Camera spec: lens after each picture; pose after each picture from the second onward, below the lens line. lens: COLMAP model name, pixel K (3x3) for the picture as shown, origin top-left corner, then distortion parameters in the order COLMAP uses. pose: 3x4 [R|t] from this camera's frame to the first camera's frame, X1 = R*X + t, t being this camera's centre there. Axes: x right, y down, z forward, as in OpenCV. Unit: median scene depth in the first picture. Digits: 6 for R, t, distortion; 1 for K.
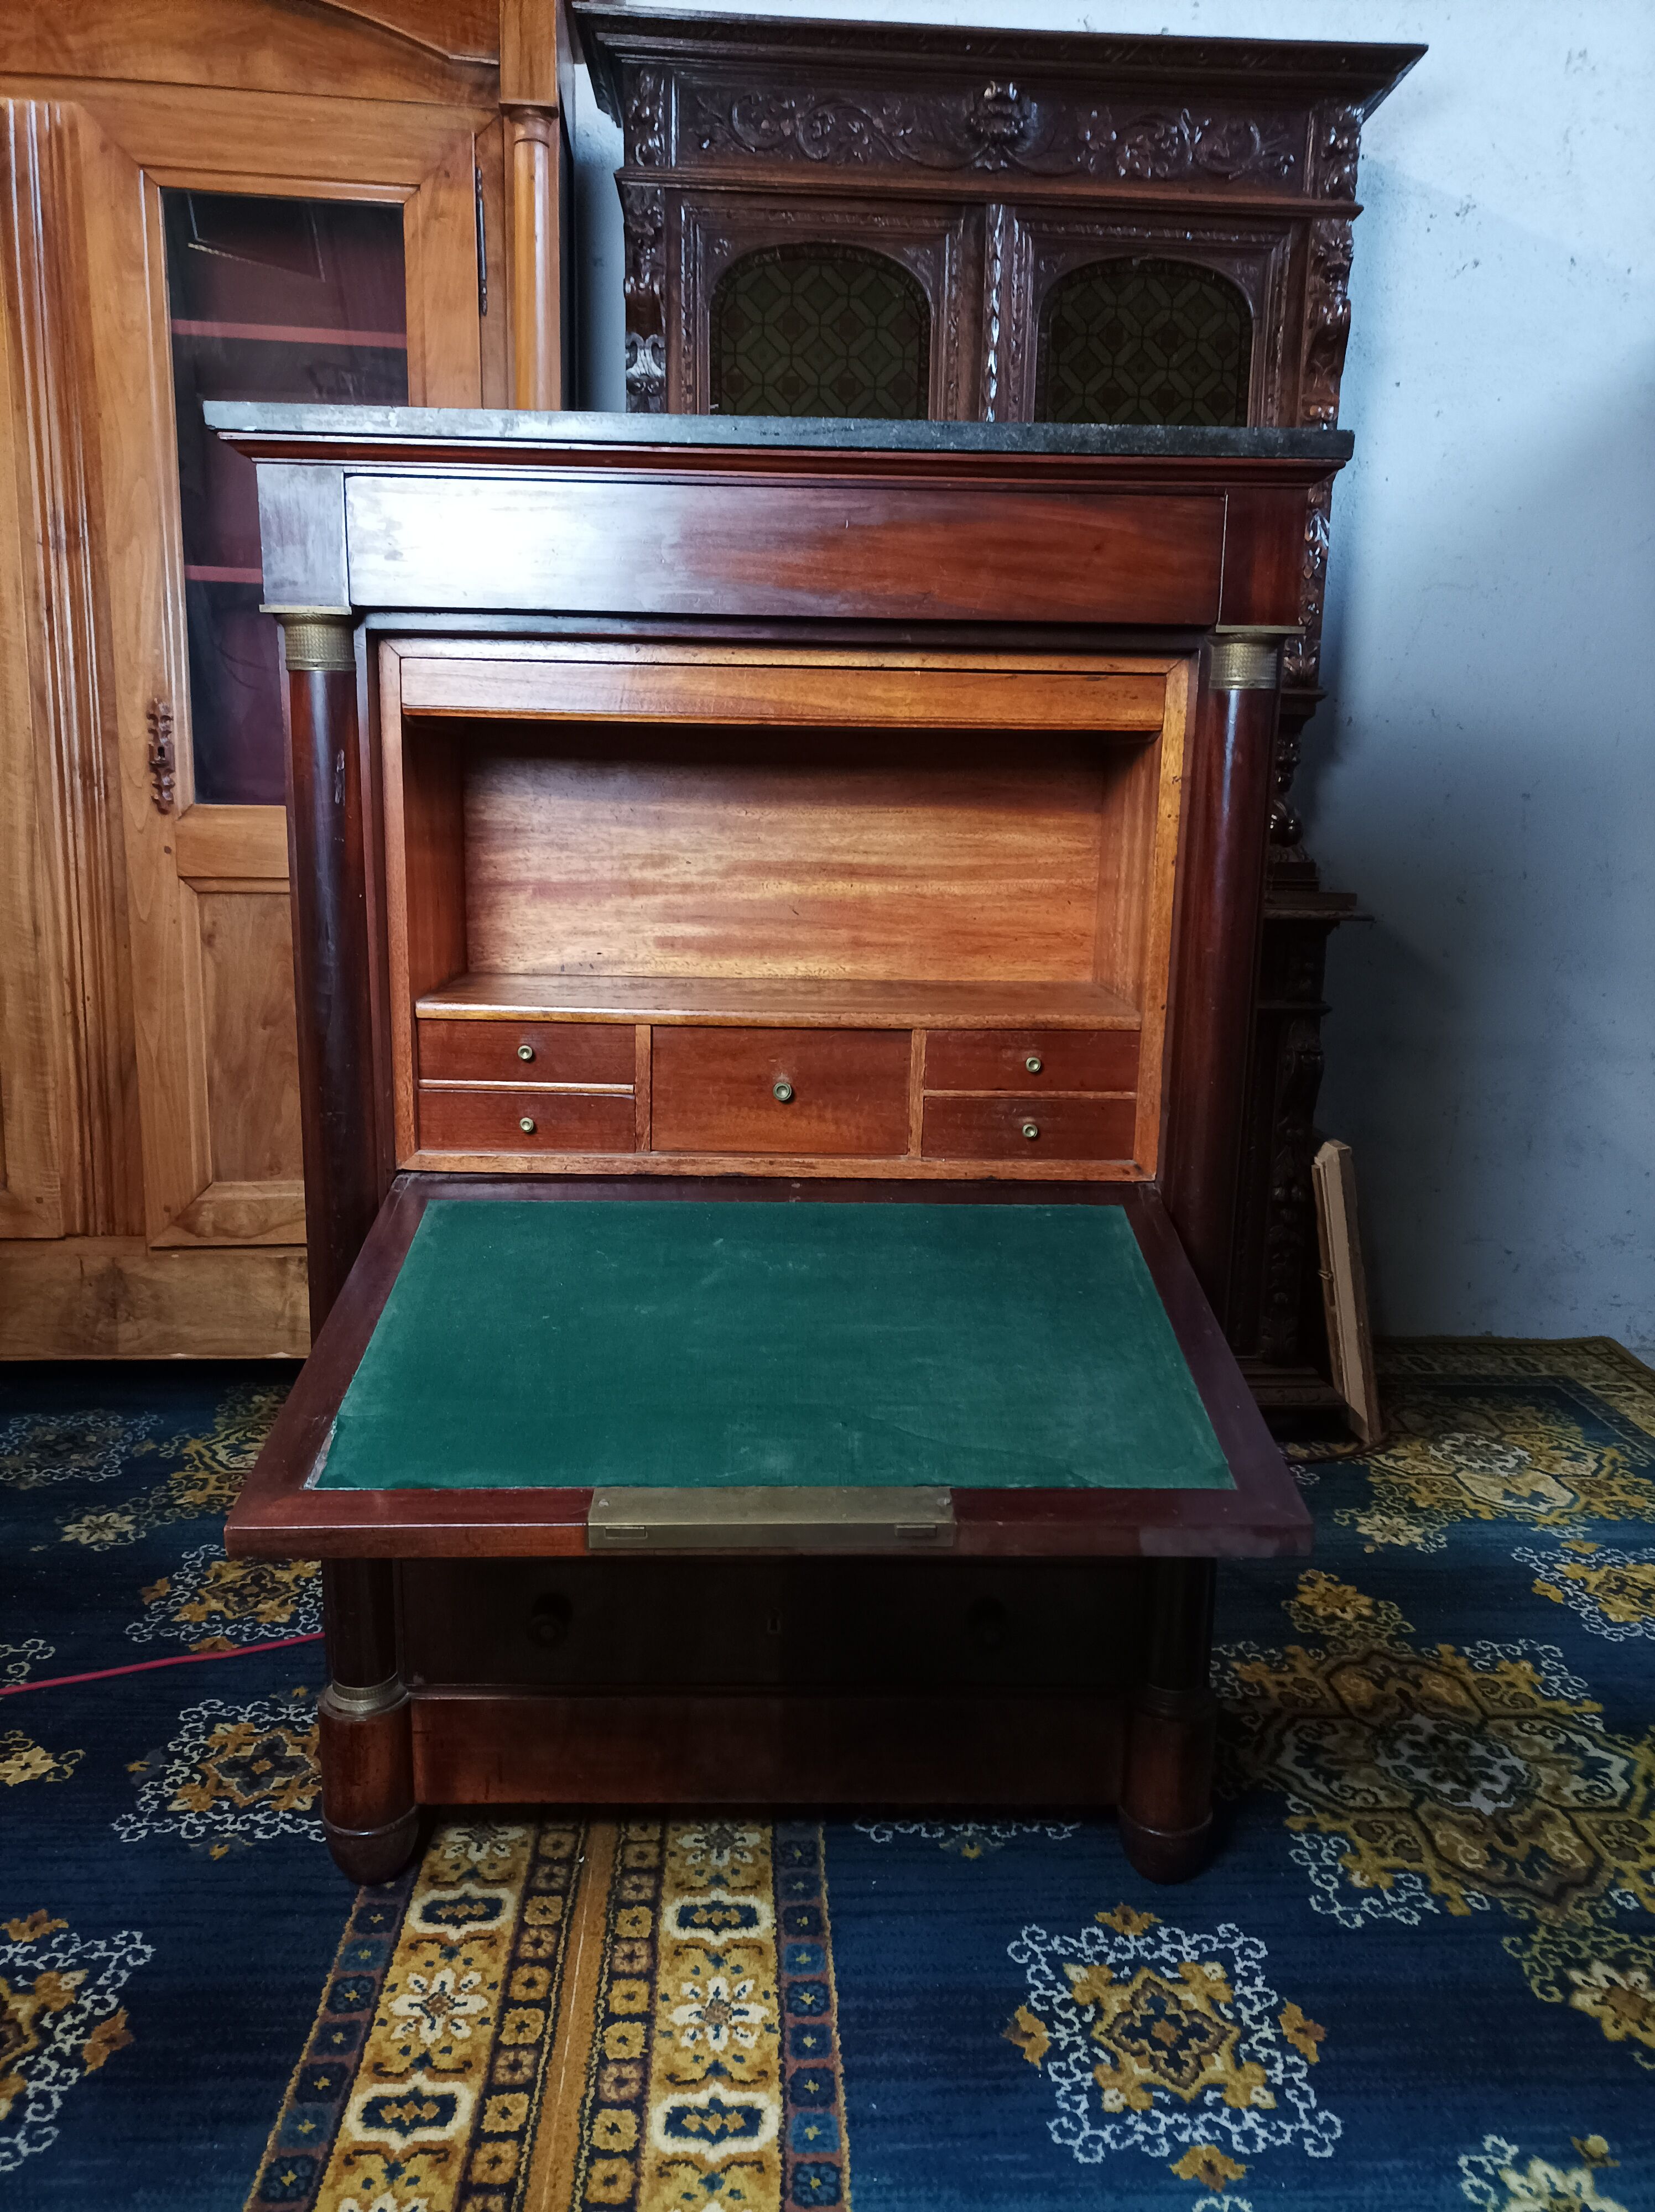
lens RADIAL K [[1646.3, 0, 830.6], [0, 1646.3, 1106.0], [0, 0, 1]] dist [0.021149, -0.009527]
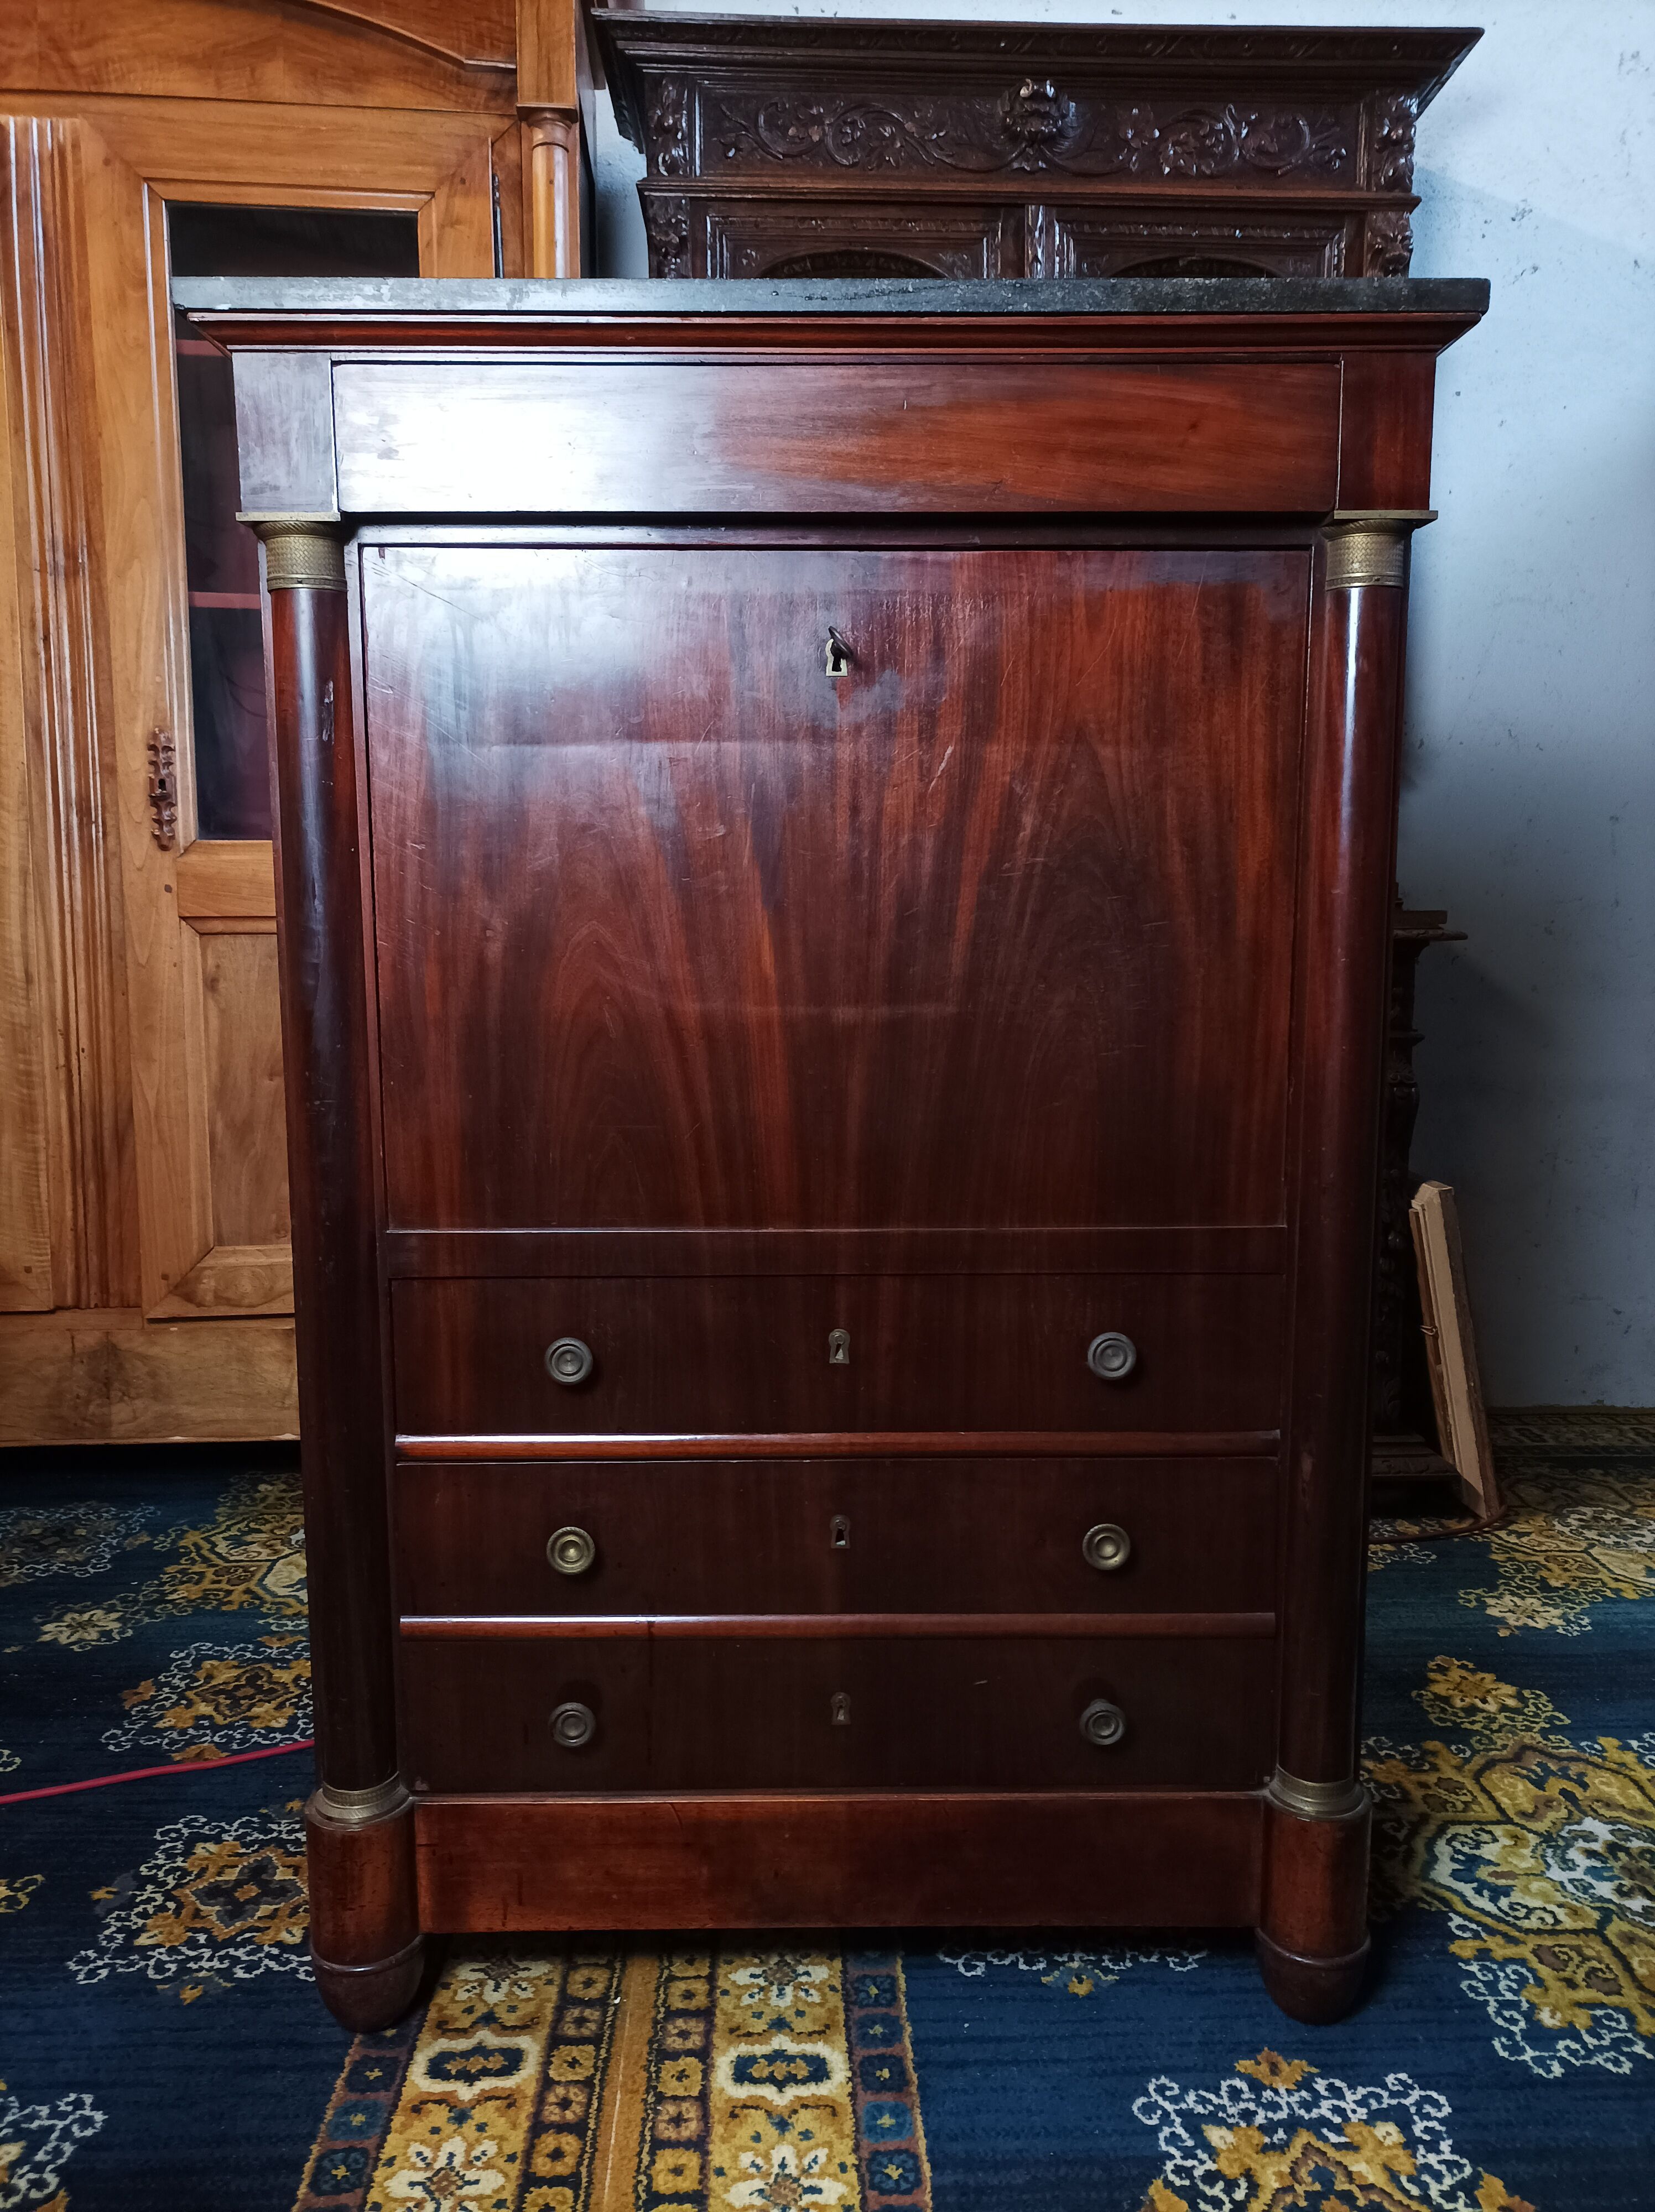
lens RADIAL K [[1646.3, 0, 827.5], [0, 1646.3, 1104.9], [0, 0, 1]] dist [0.021149, -0.009527]
pose [[0.999599, -0.019898, -0.020166, -0.017718], [0.018374, 0.997153, -0.073137, 0.065797], [0.021564, 0.072737, 0.997118, 0.130177]]
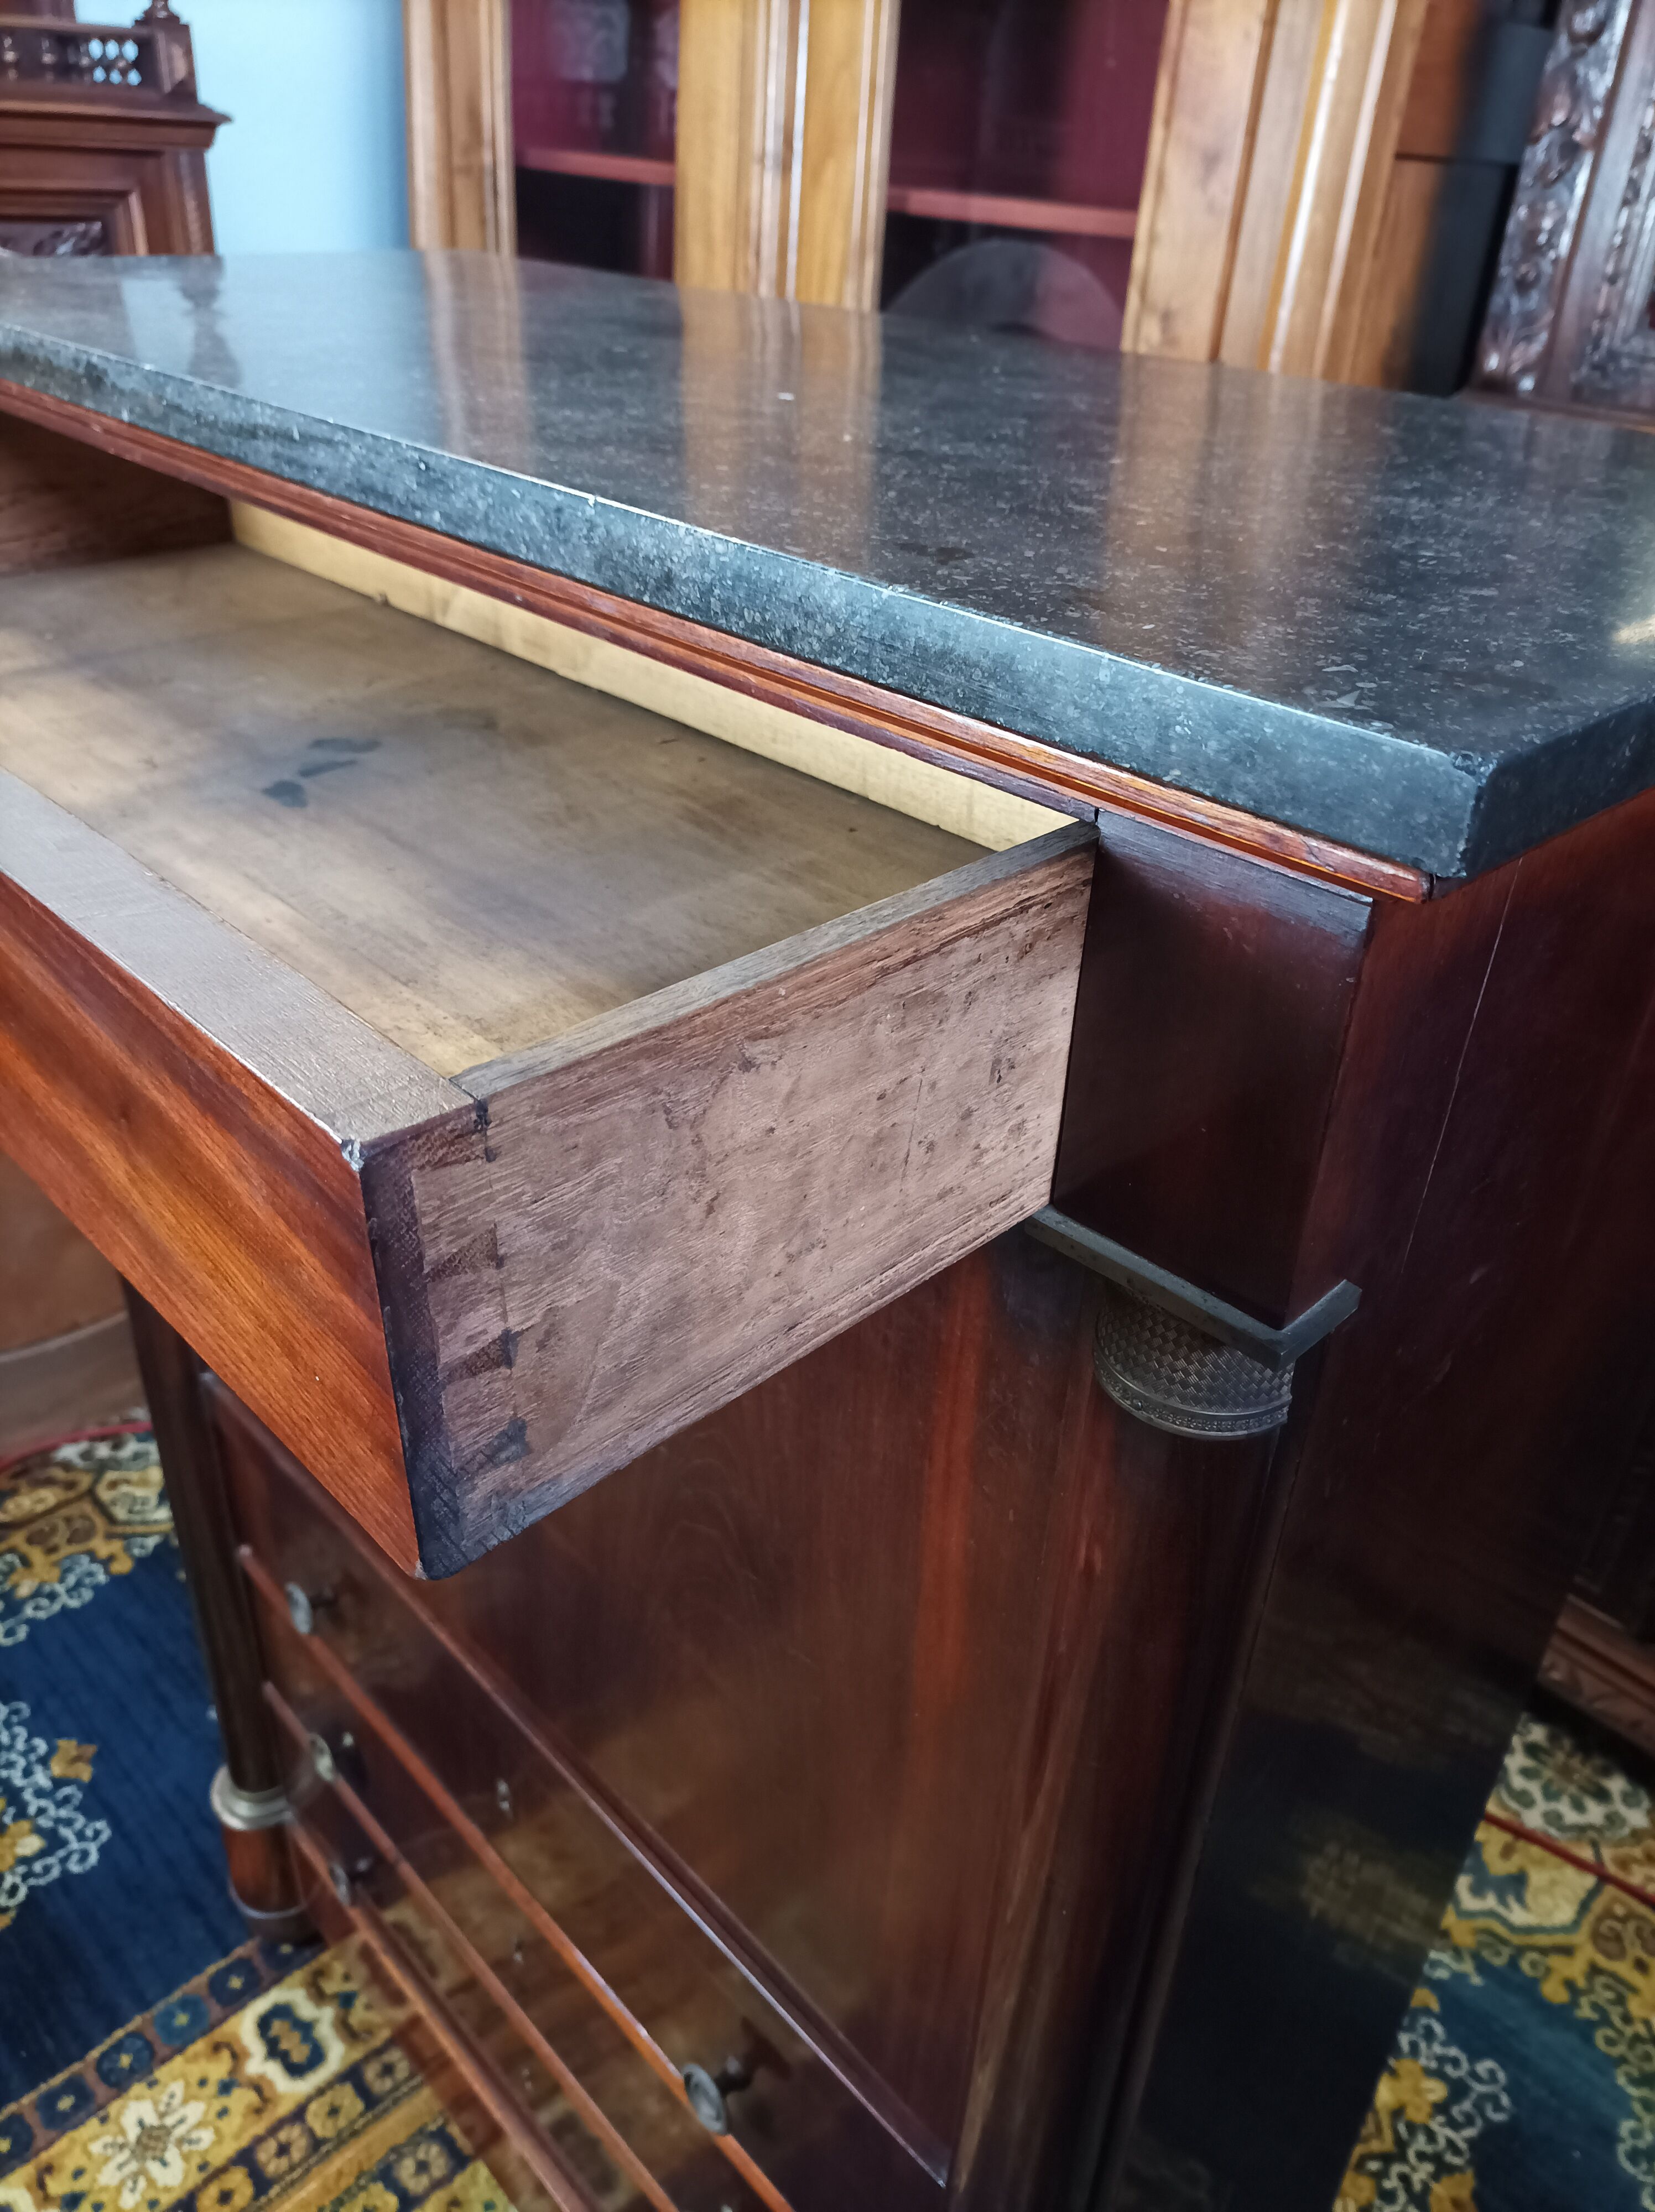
lens RADIAL K [[1646.3, 0, 823.6], [0, 1646.3, 1112.8], [0, 0, 1]] dist [0.021149, -0.009527]
pose [[0.664028, 0.395181, -0.634743, 0.334252], [-0.178939, 0.908240, 0.378261, -0.354853], [0.725980, -0.137596, 0.673810, 0.657881]]
